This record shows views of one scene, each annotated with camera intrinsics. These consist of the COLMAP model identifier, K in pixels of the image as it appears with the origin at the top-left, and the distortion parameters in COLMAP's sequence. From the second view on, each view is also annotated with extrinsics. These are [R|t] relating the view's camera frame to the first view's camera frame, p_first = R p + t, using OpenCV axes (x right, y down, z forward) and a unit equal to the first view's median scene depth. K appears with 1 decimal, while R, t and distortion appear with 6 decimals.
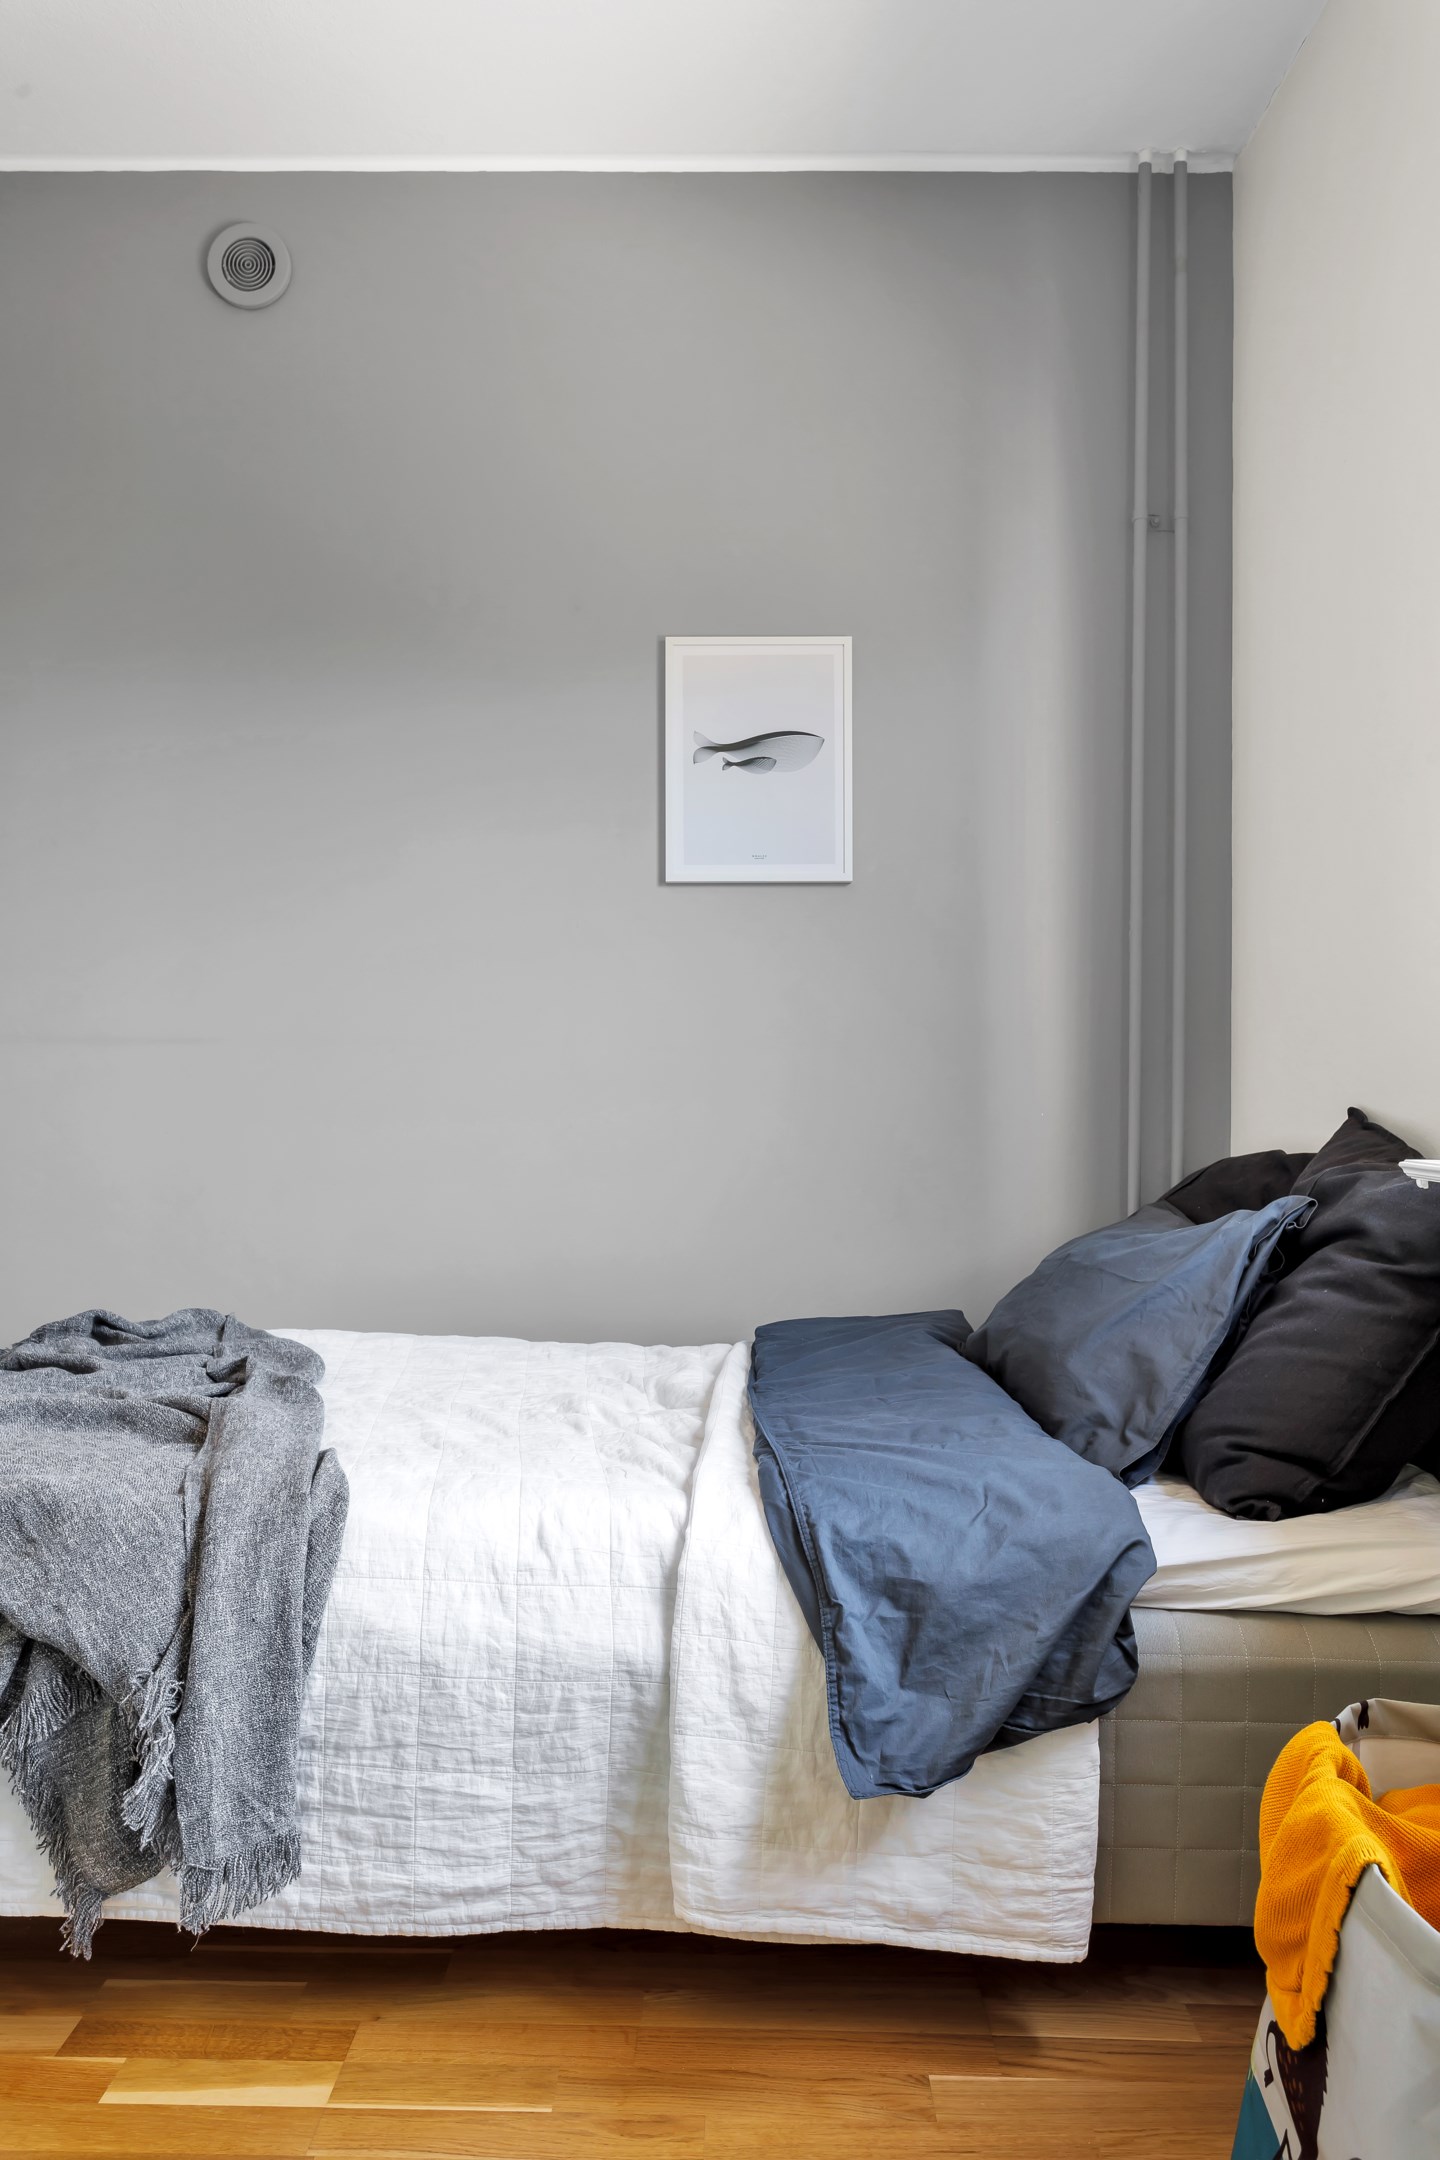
lens RADIAL K [[1663.7, 0, 720.0], [0, 1663.7, 1080.0], [0, 0, 1]] dist [0.006547, 0.001145]
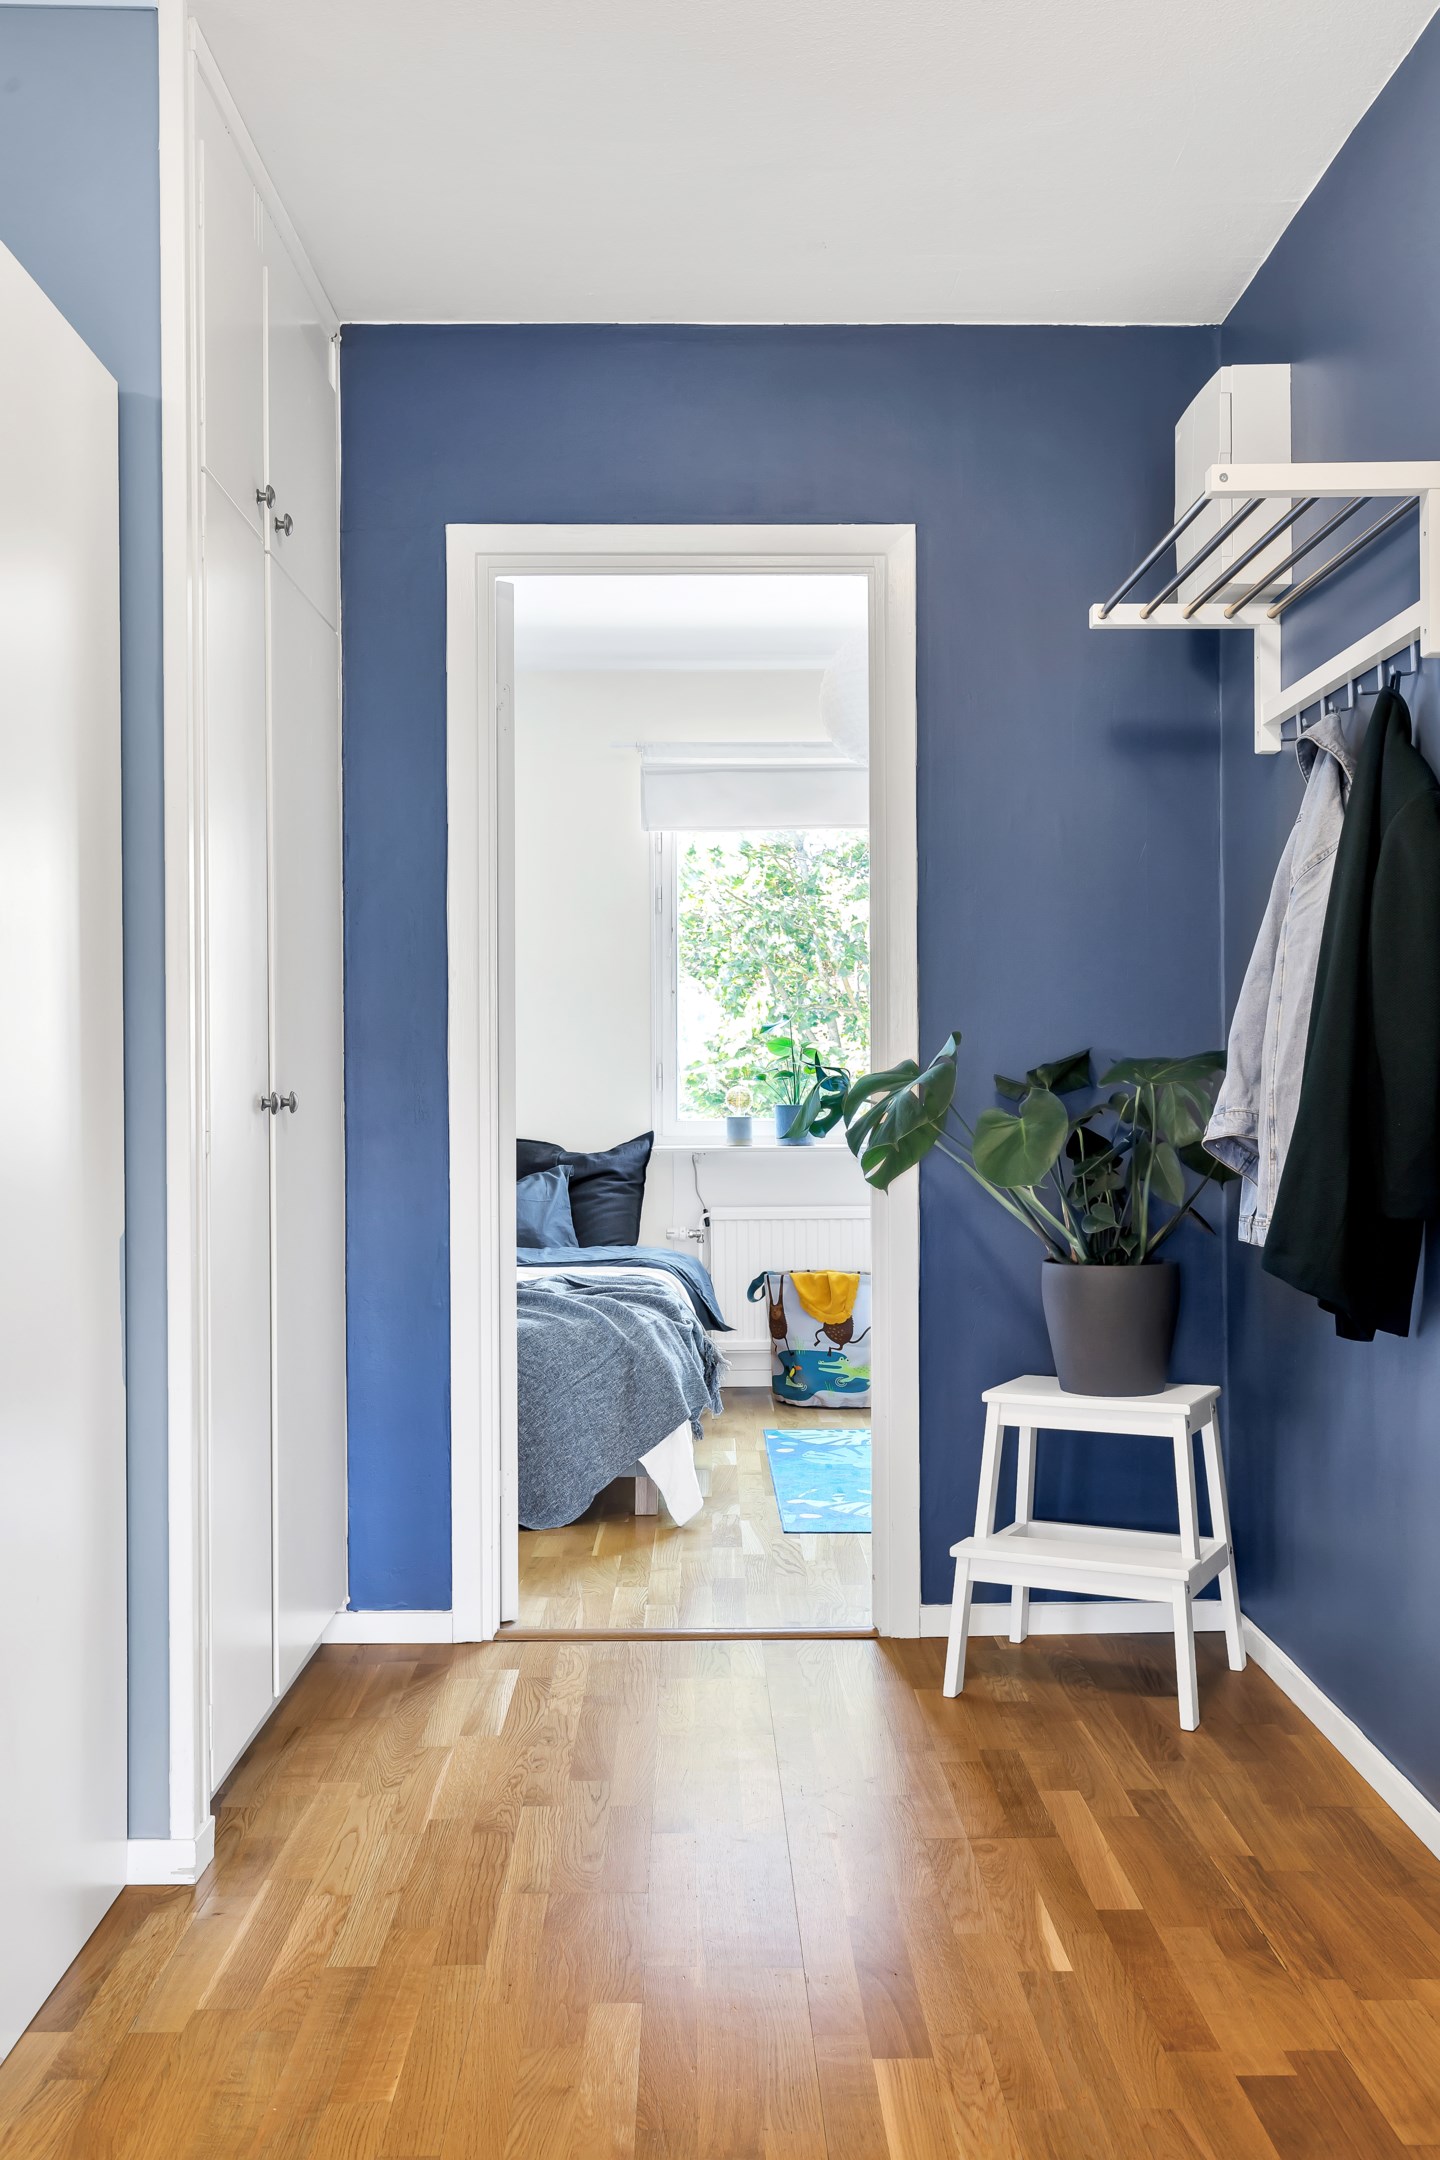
lens RADIAL K [[1982.3, 0, 720.0], [0, 1982.3, 1080.0], [0, 0, 1]] dist [0.007545, 0.001706]
pose [[-0.024668, -0.005393, 0.999681, -3.724068], [0.004628, 0.999974, 0.005509, -0.111054], [-0.999685, 0.004762, -0.024643, 1.027869]]
